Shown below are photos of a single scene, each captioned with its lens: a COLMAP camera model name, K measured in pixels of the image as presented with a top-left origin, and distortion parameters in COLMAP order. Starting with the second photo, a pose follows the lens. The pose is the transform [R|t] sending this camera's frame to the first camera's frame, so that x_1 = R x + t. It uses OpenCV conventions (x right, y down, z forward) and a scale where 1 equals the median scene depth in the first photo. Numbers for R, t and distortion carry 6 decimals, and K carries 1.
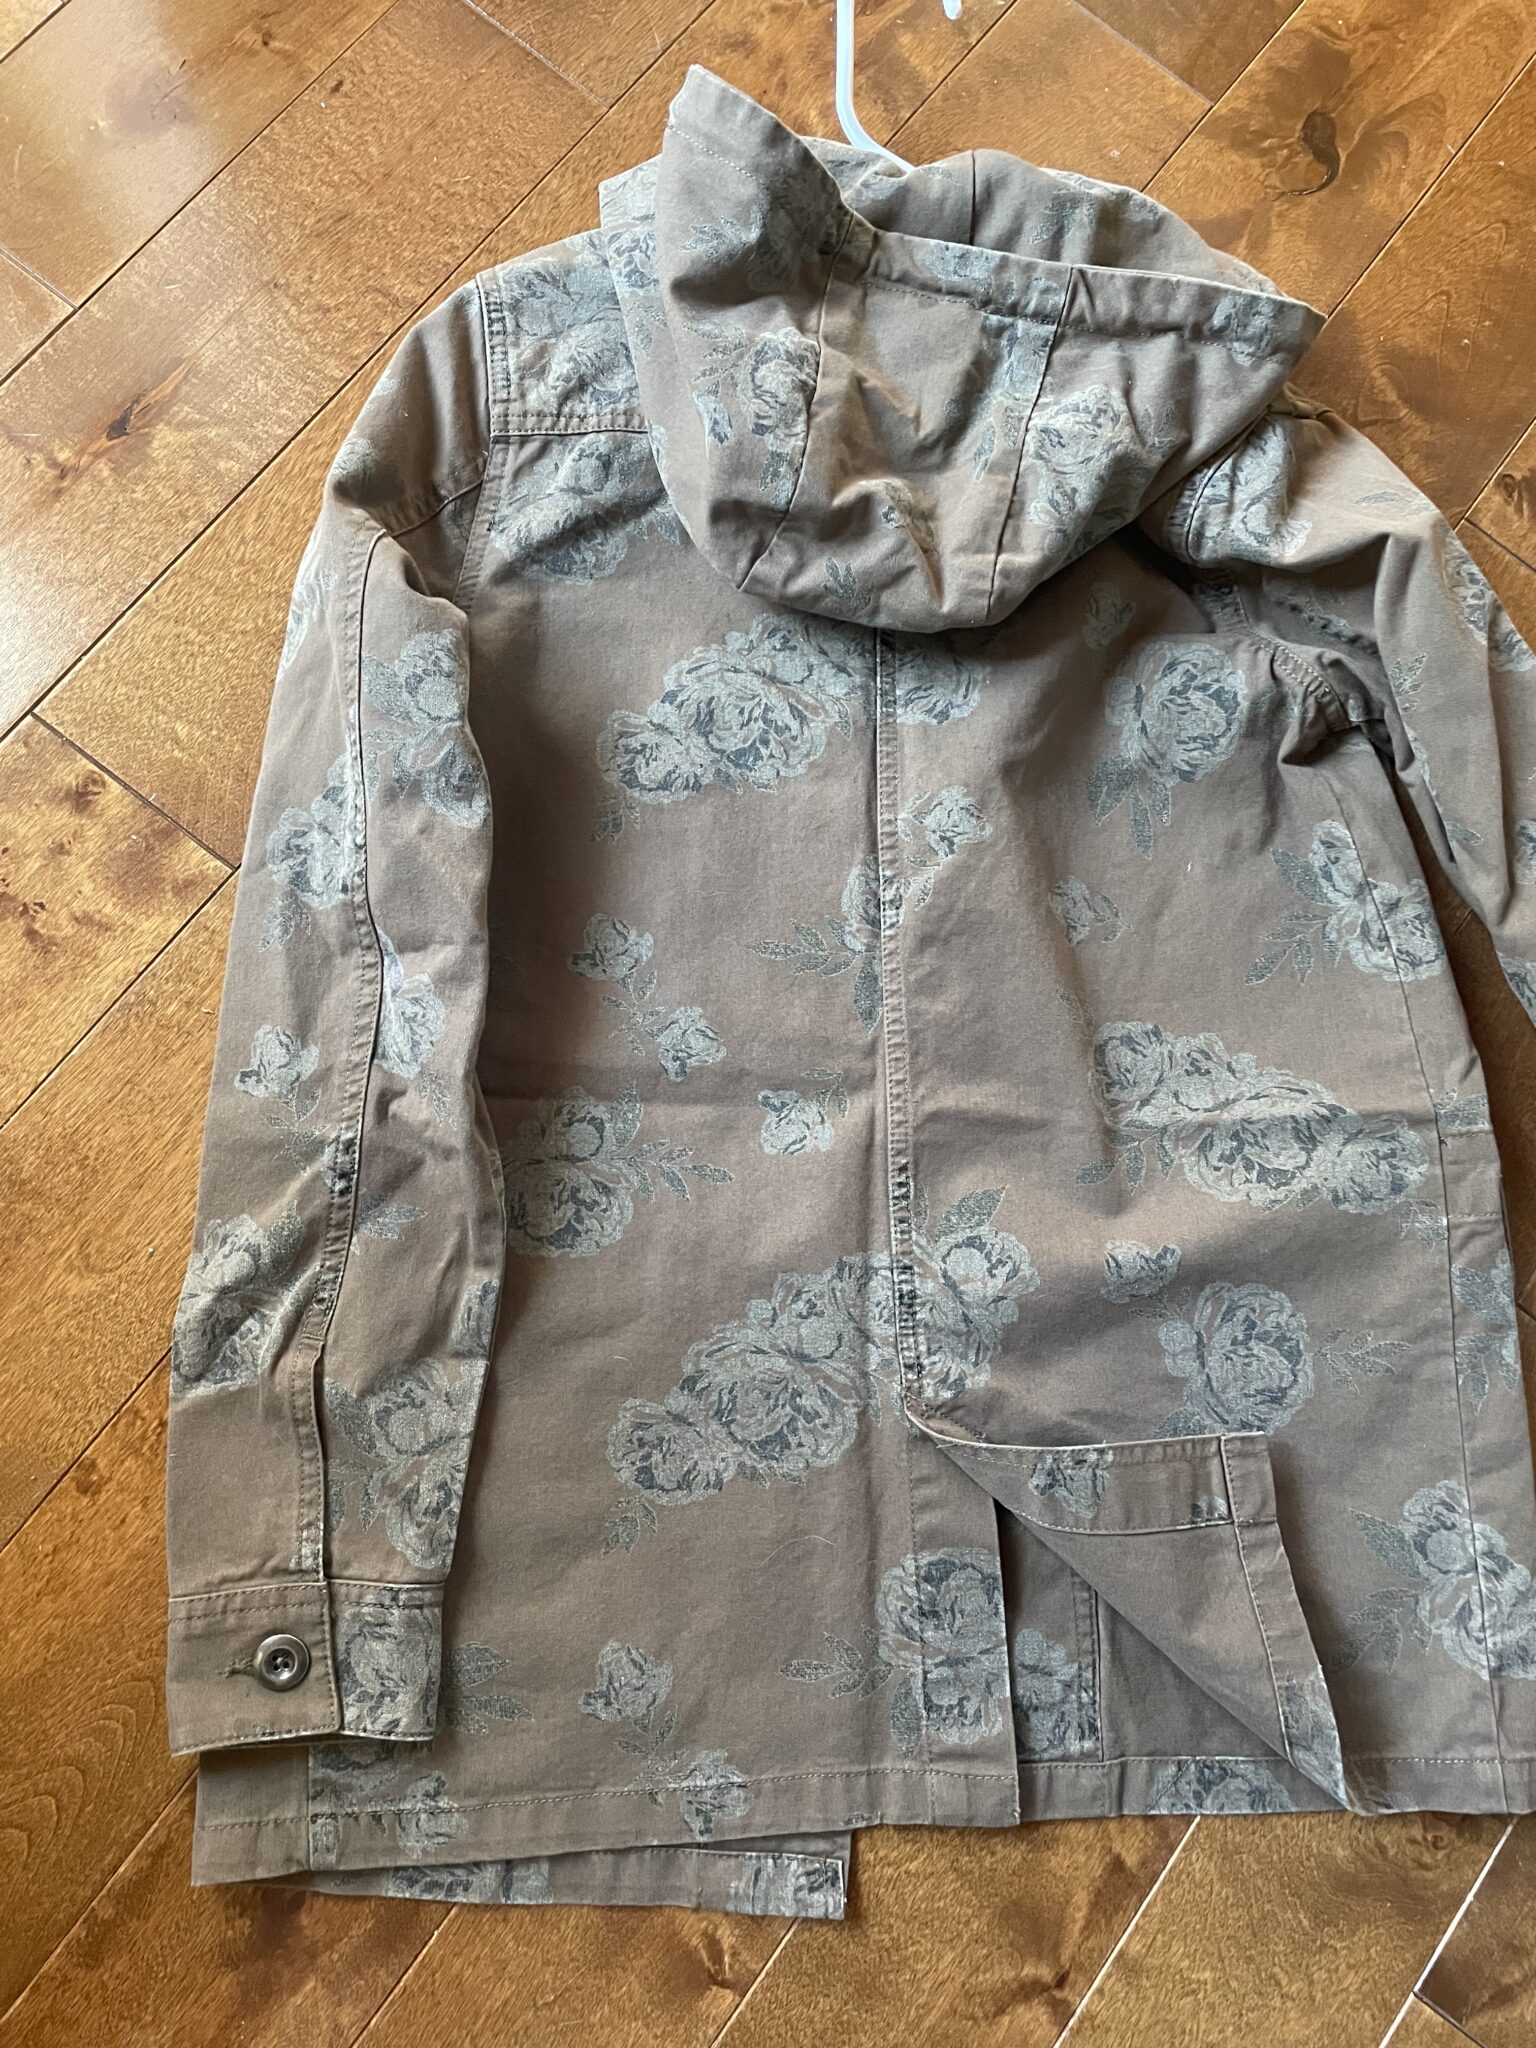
lens RADIAL K [[1381.2, 0, 786.6], [0, 1381.2, 1027.2], [0, 0, 1]] dist [0.000683, -0.050145]
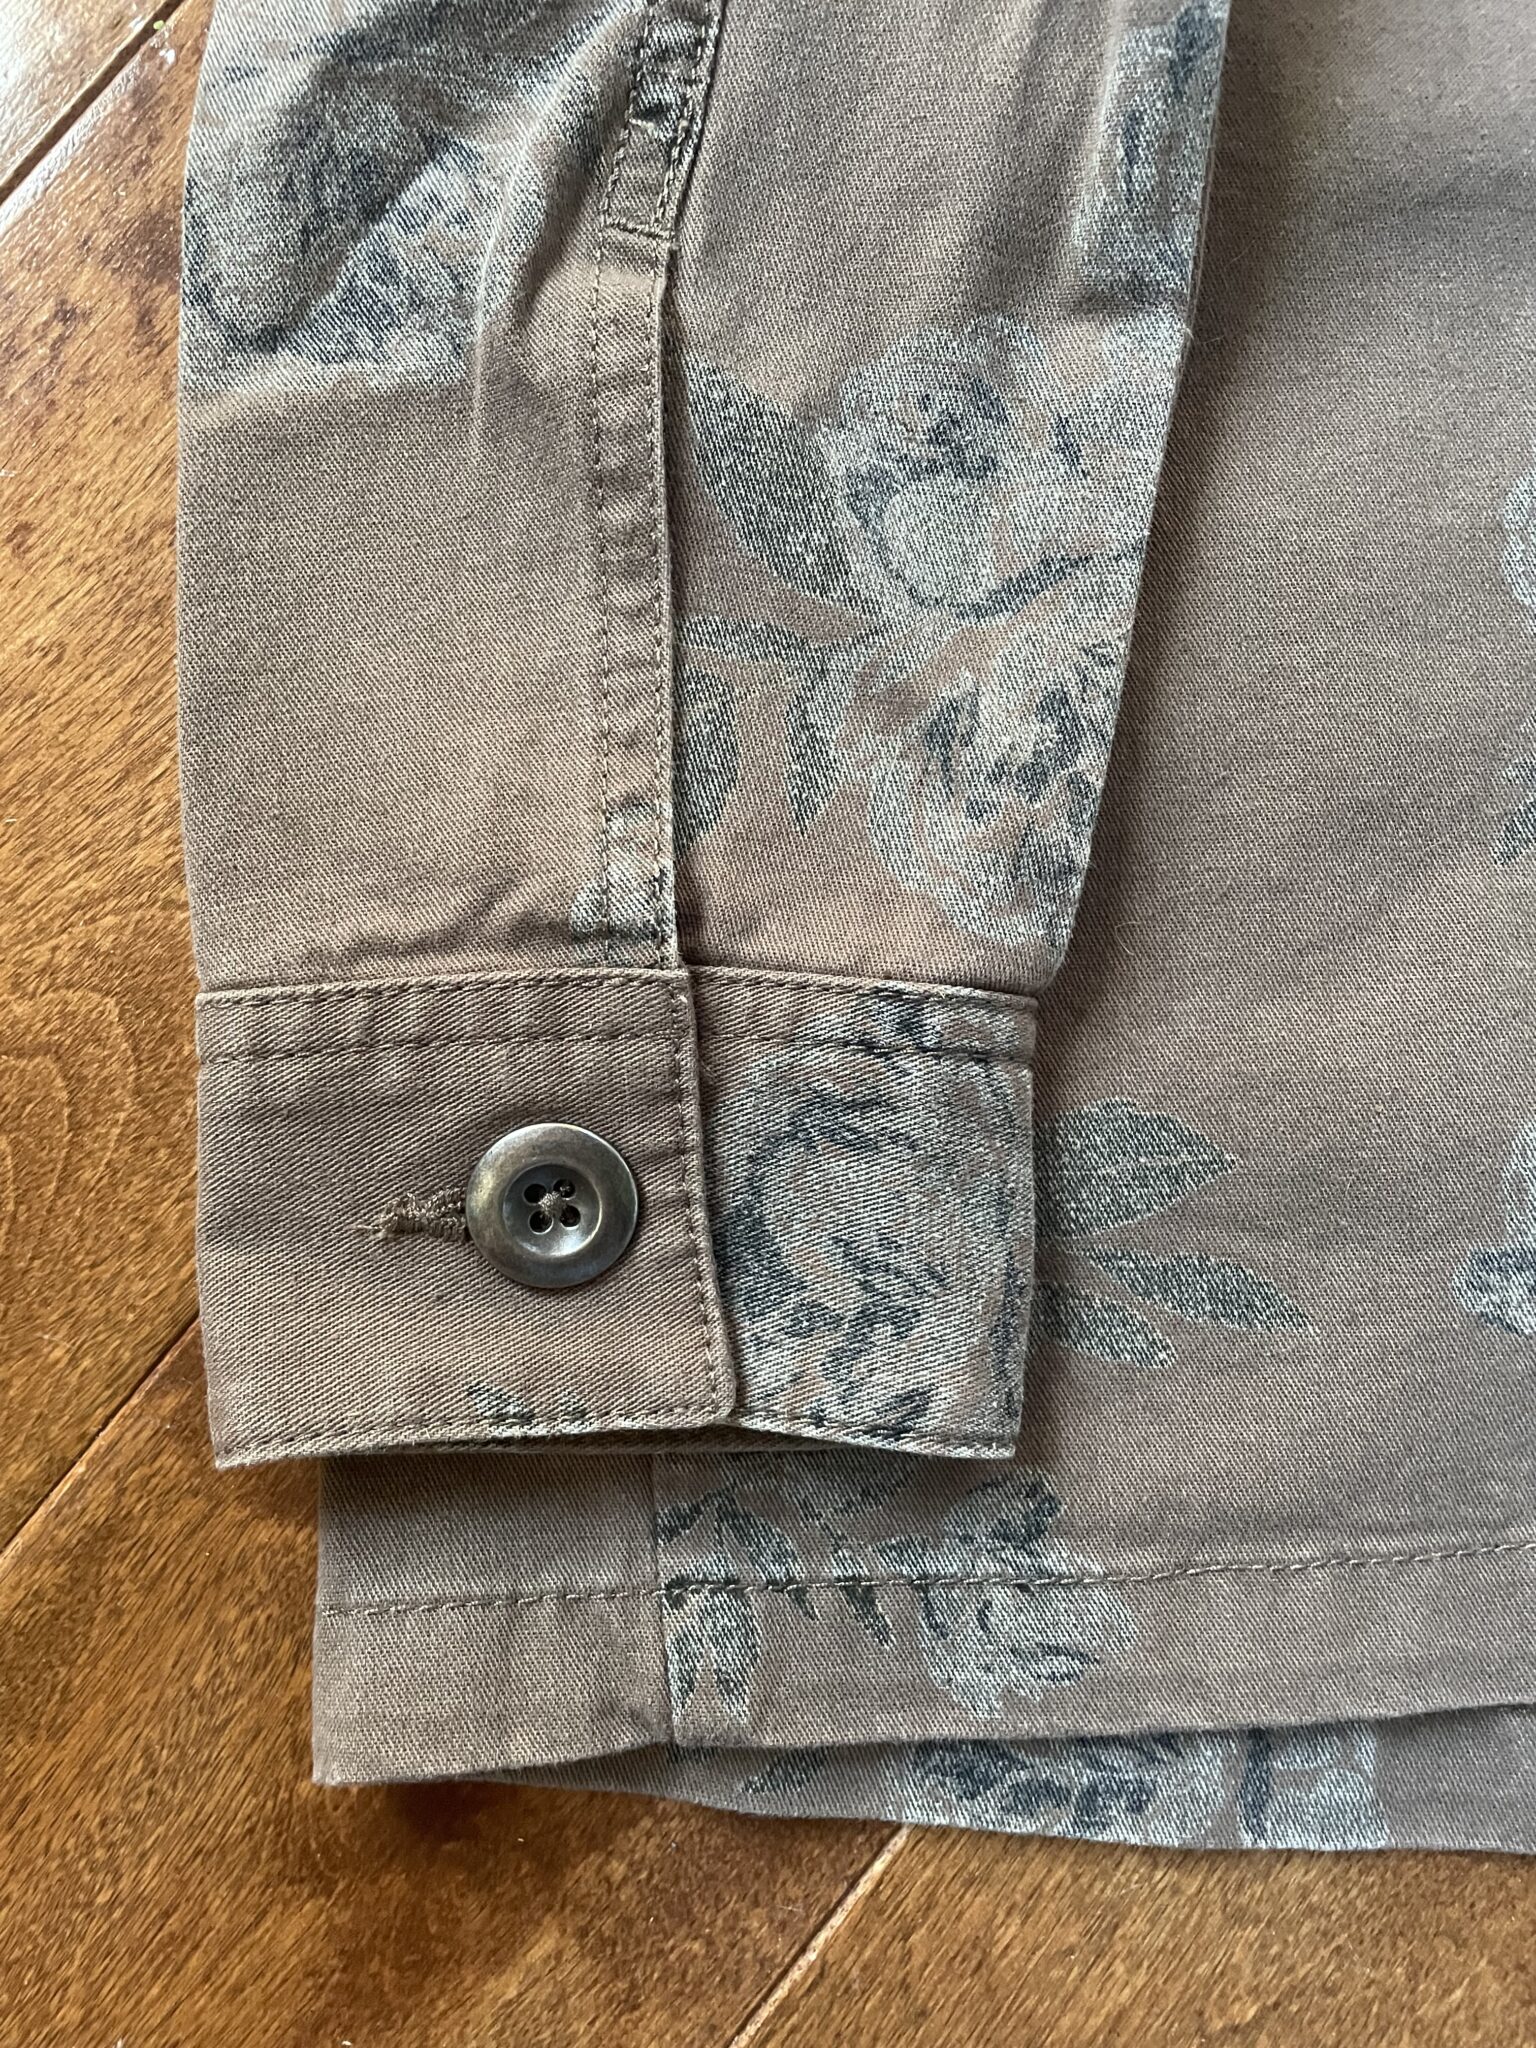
lens RADIAL K [[1381.2, 0, 786.6], [0, 1381.2, 1027.2], [0, 0, 1]] dist [0.000683, -0.050145]
pose [[0.912722, 0.093931, -0.397637, -0.185981], [0.093629, 0.899234, 0.427332, 0.280215], [0.397708, -0.427265, 0.811956, 0.743024]]
